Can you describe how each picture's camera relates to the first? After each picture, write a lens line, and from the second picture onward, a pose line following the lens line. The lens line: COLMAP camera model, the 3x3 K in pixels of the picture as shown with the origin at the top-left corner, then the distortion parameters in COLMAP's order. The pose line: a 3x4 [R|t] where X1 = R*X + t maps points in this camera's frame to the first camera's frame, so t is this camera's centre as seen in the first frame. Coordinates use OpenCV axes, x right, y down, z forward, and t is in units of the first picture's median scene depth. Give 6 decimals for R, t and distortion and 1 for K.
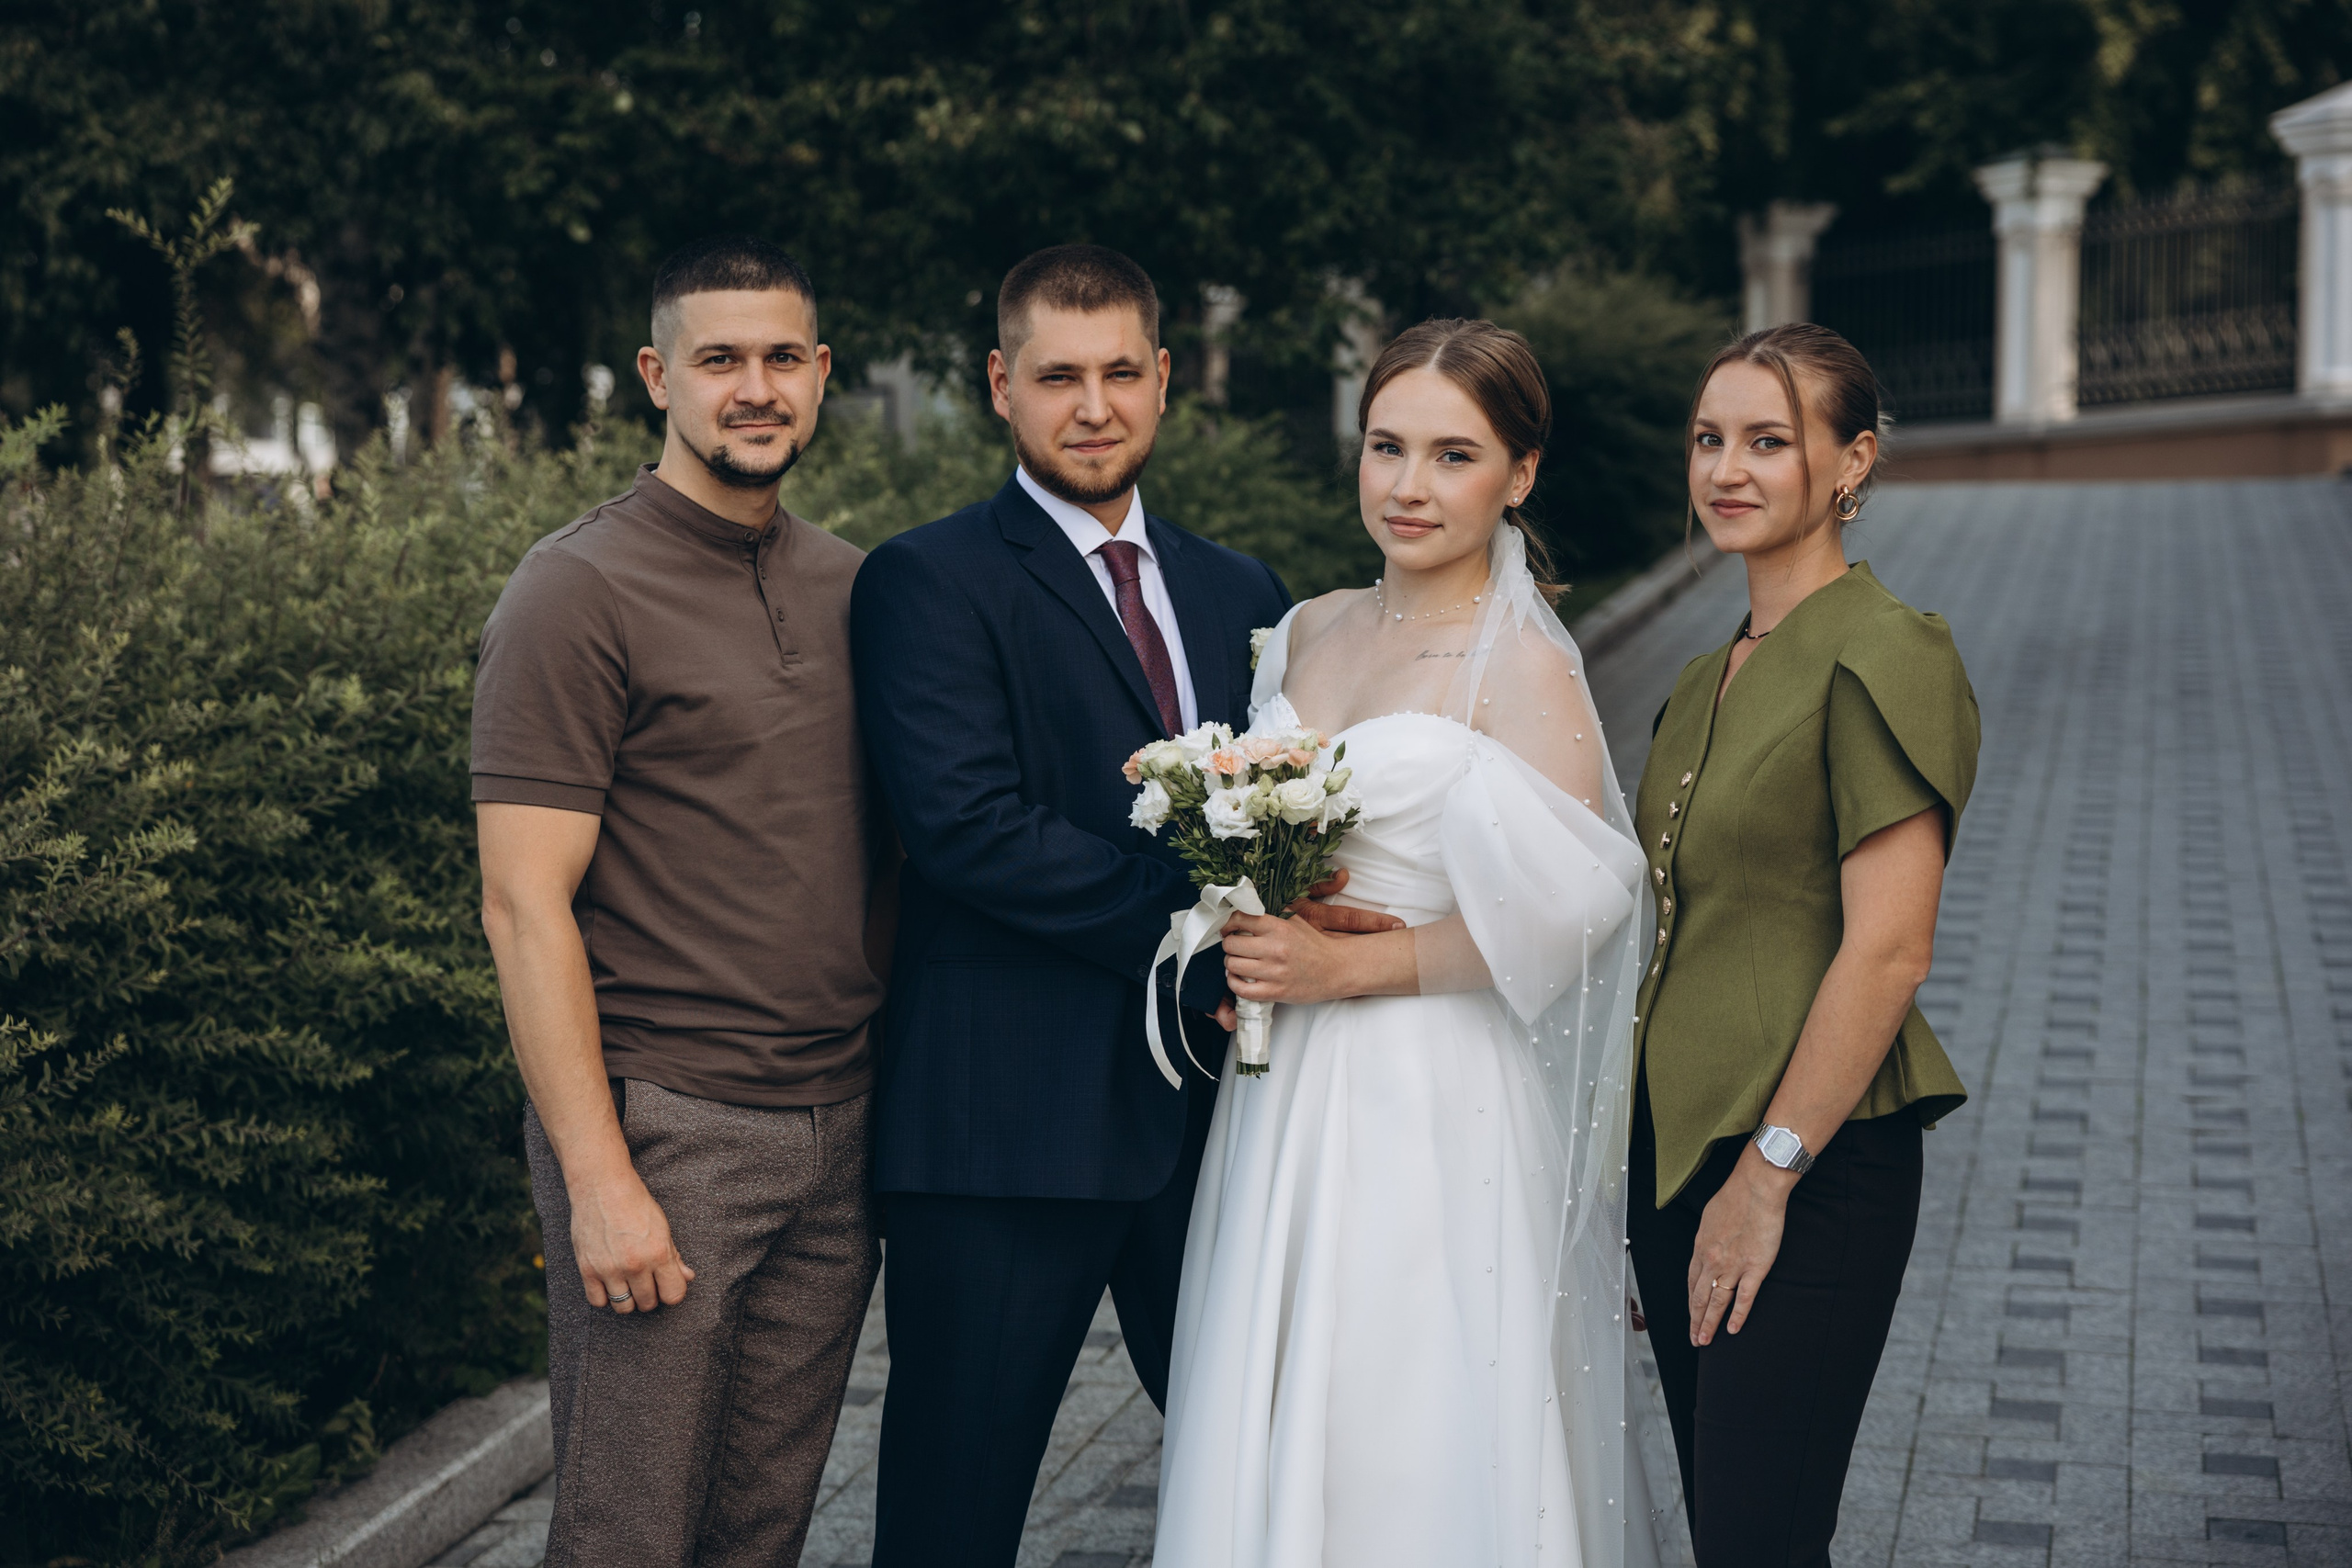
lens RADIAL K [[3802.1, 0, 1174.3], [0, 3802.1, 749.9], [0, 0, 1]] dist [0.370983, 0.000000]
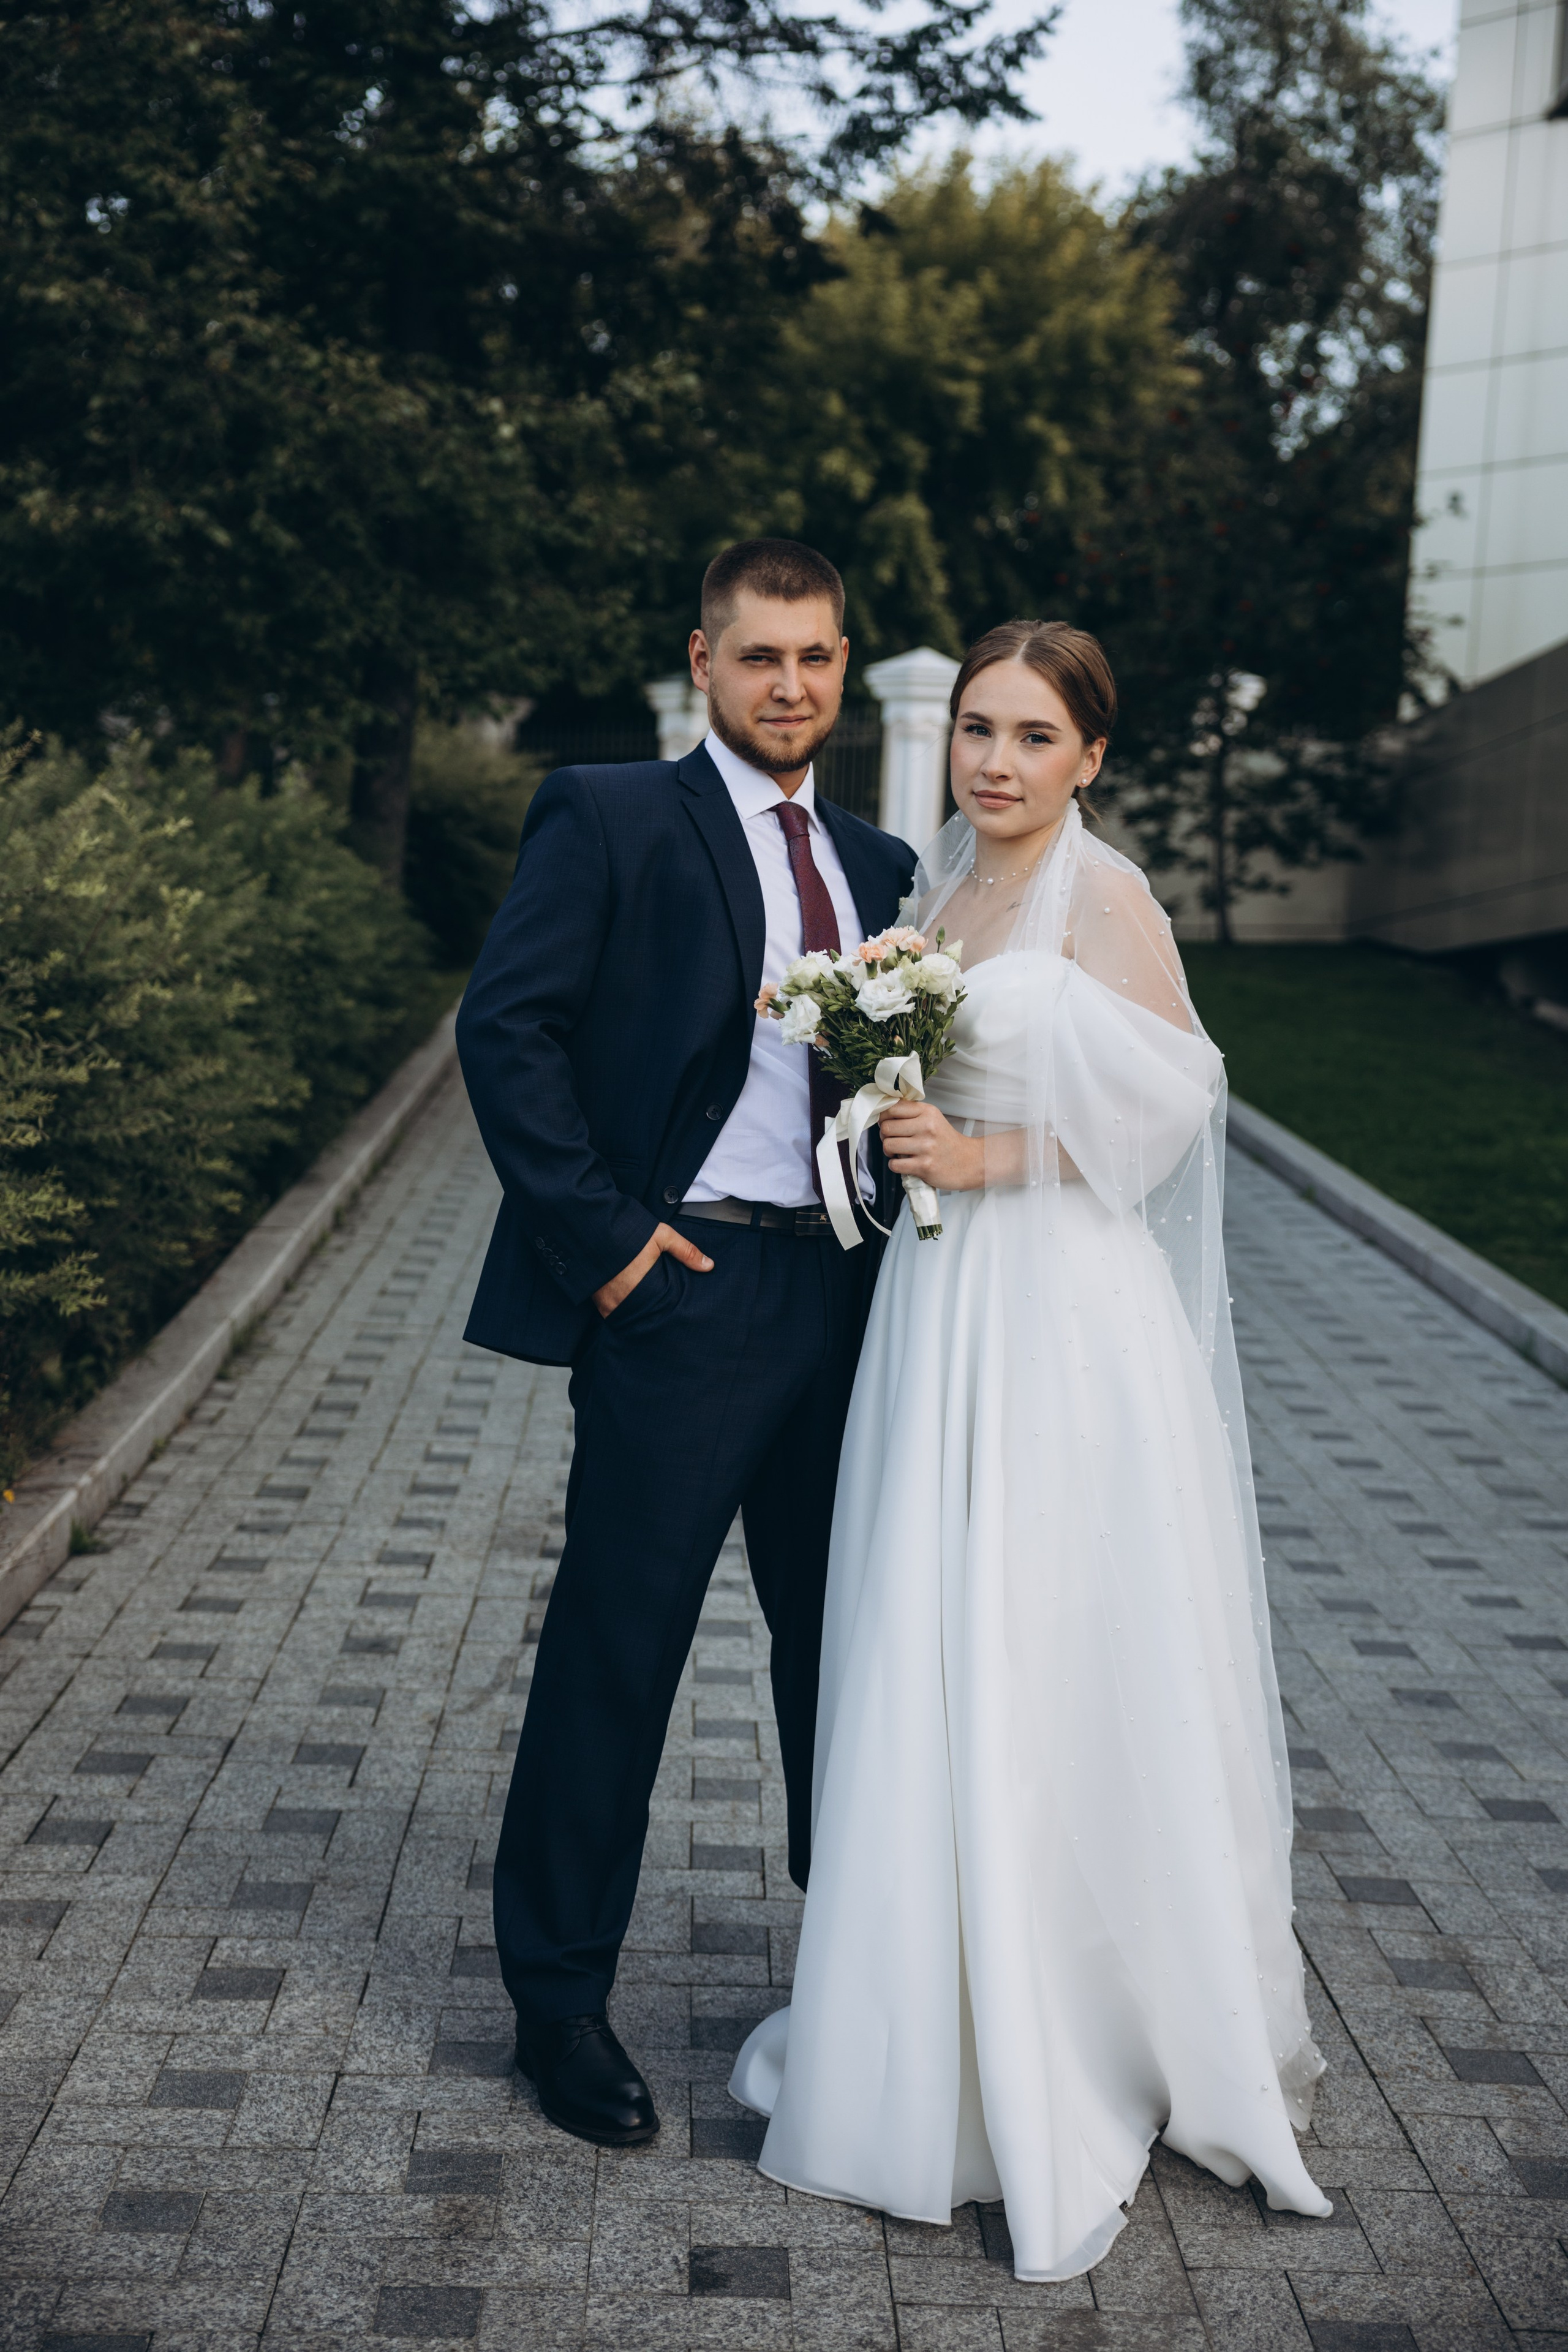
lens RADIAL K [[3049.8, 0, 762.7], [0, 3049.8, 1158.2], [0, 0, 1]] dist [0.242946, 0.000000]
pose [[0.957144, 0.044713, 0.286139, -0.109498], [-0.046045, 0.998937, -0.002076, 0.019195], [-0.285927, -0.011188, 0.958186, 0.058113]]
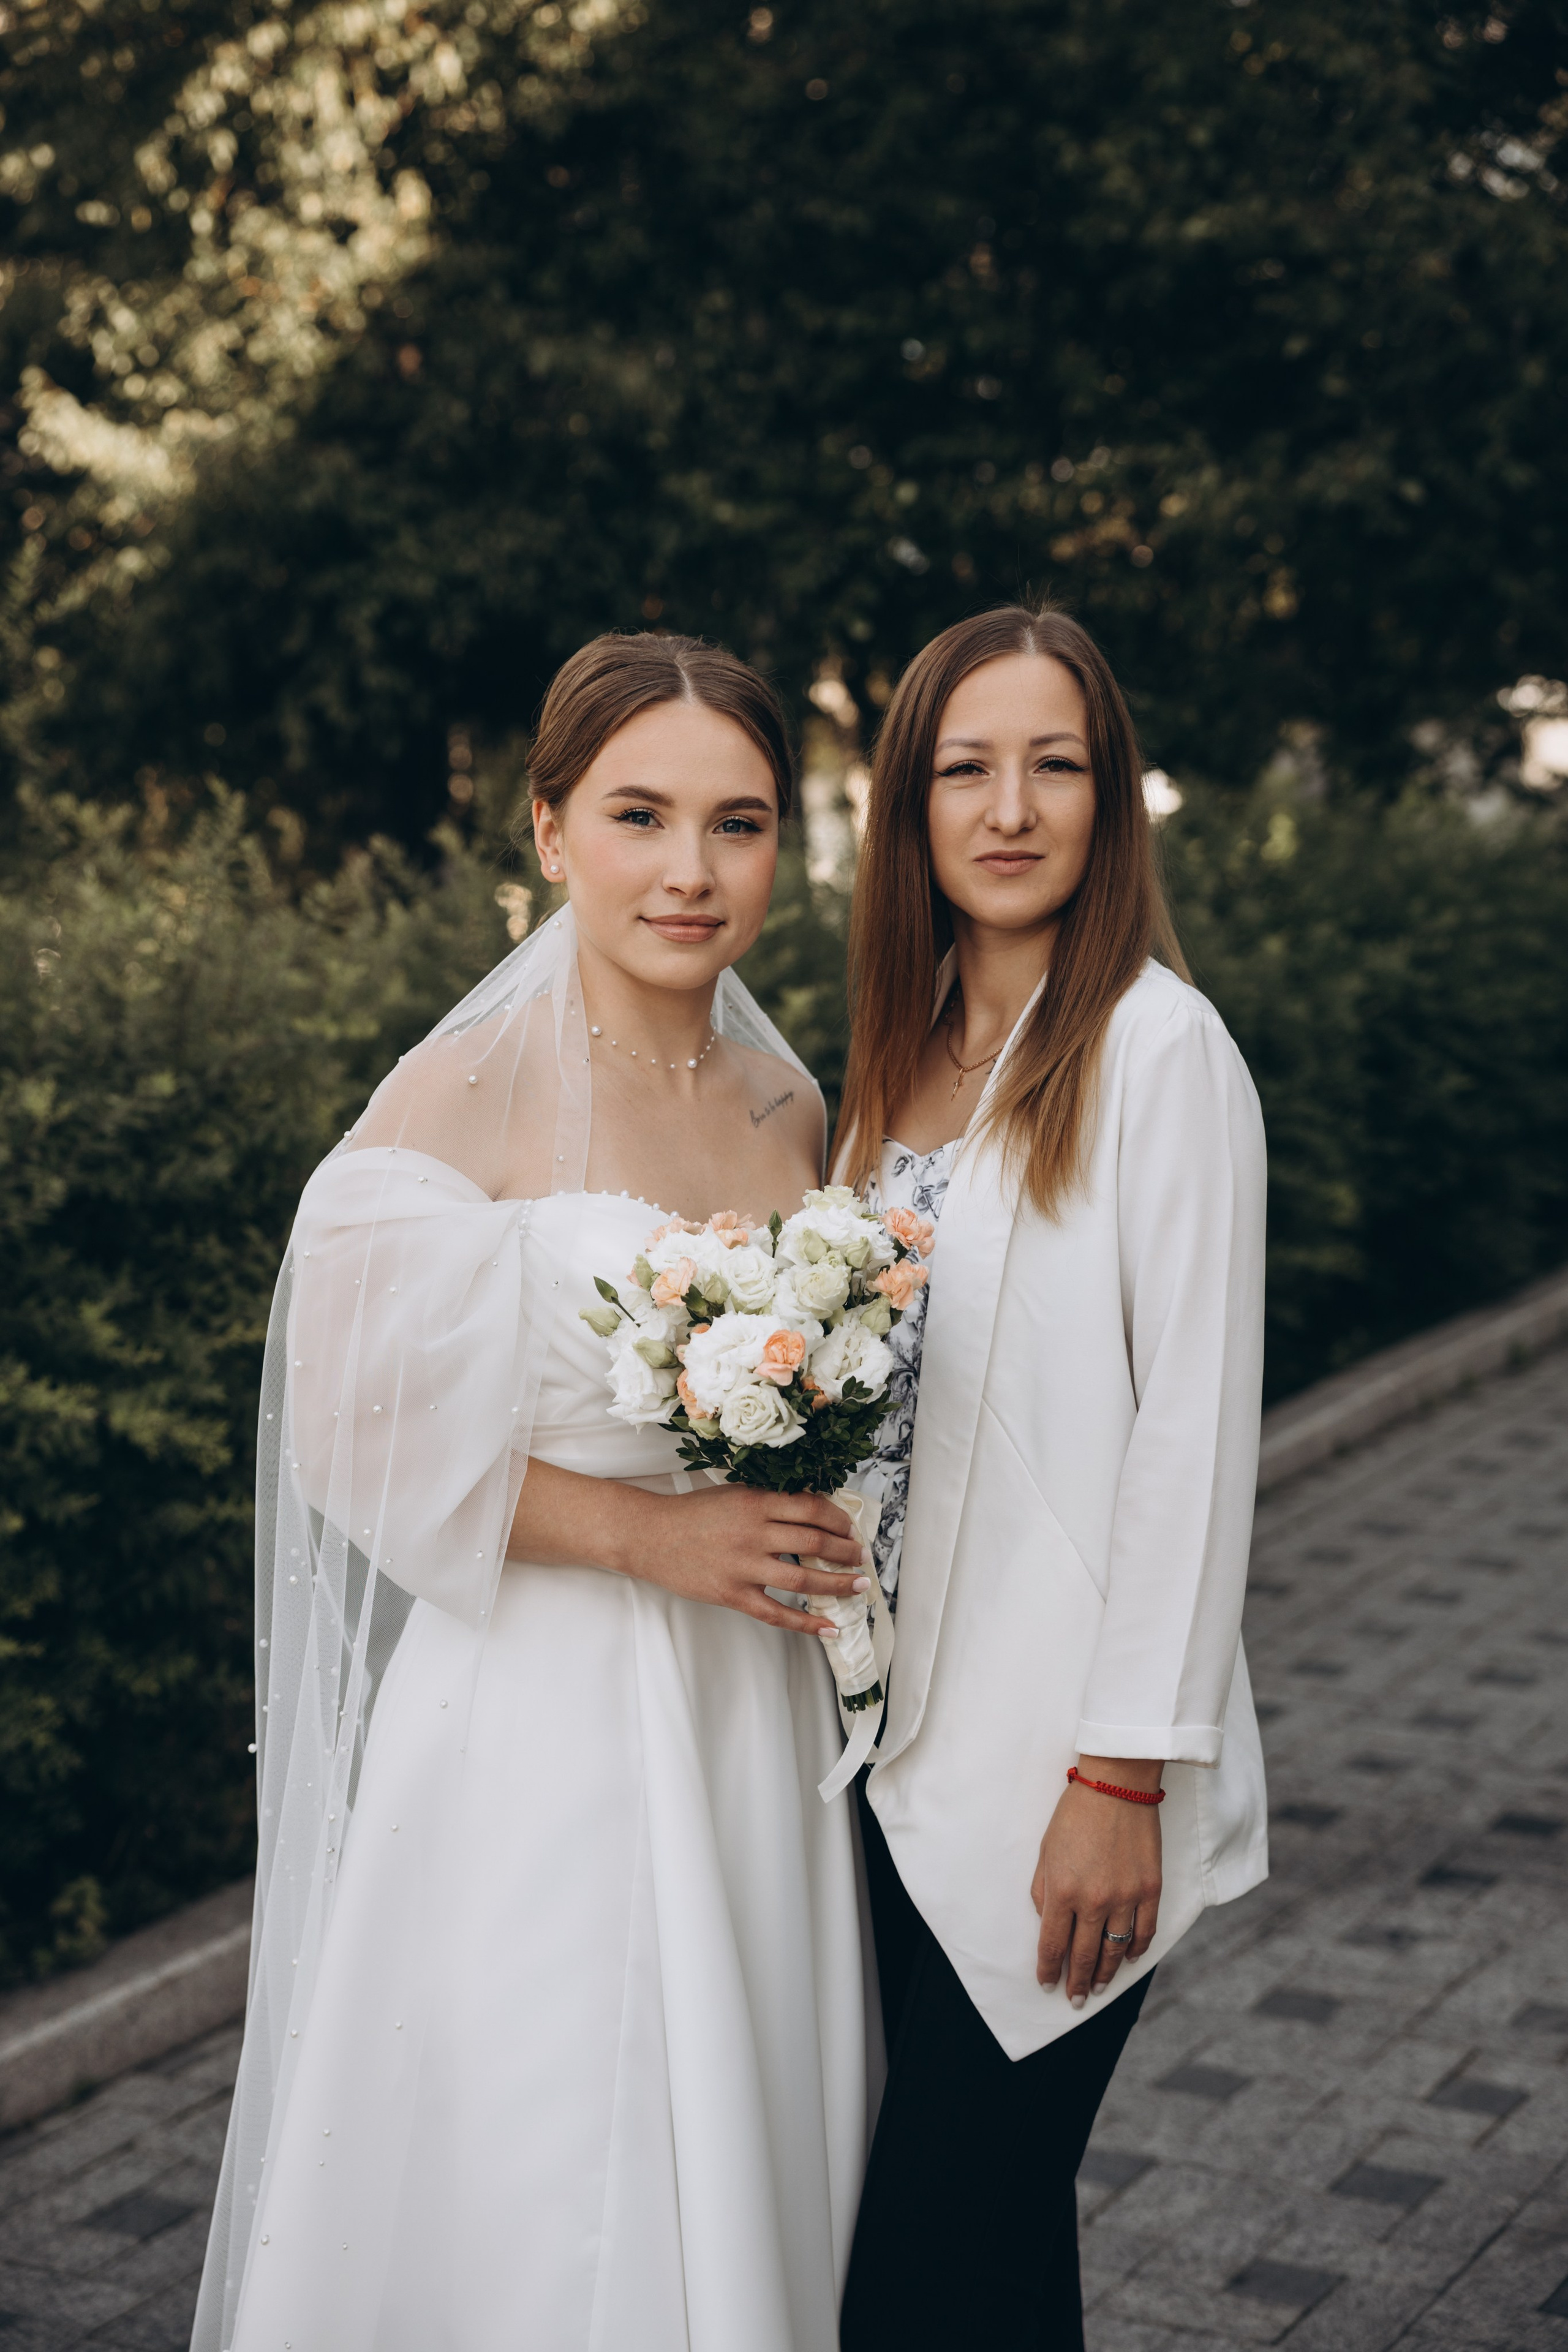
lens RADIAL K [[3654.9, 0, 769.9], [0, 3654.9, 1150.8], [0, 0, 1]] dist [0.386774, 0.000000]
pose [[0.959985, 0.021978, -0.279187, 0.093366], [-0.021765, 0.999756, 0.003863, -0.004895], [0.279204, 0.002368, 0.960229, 0.103246]]
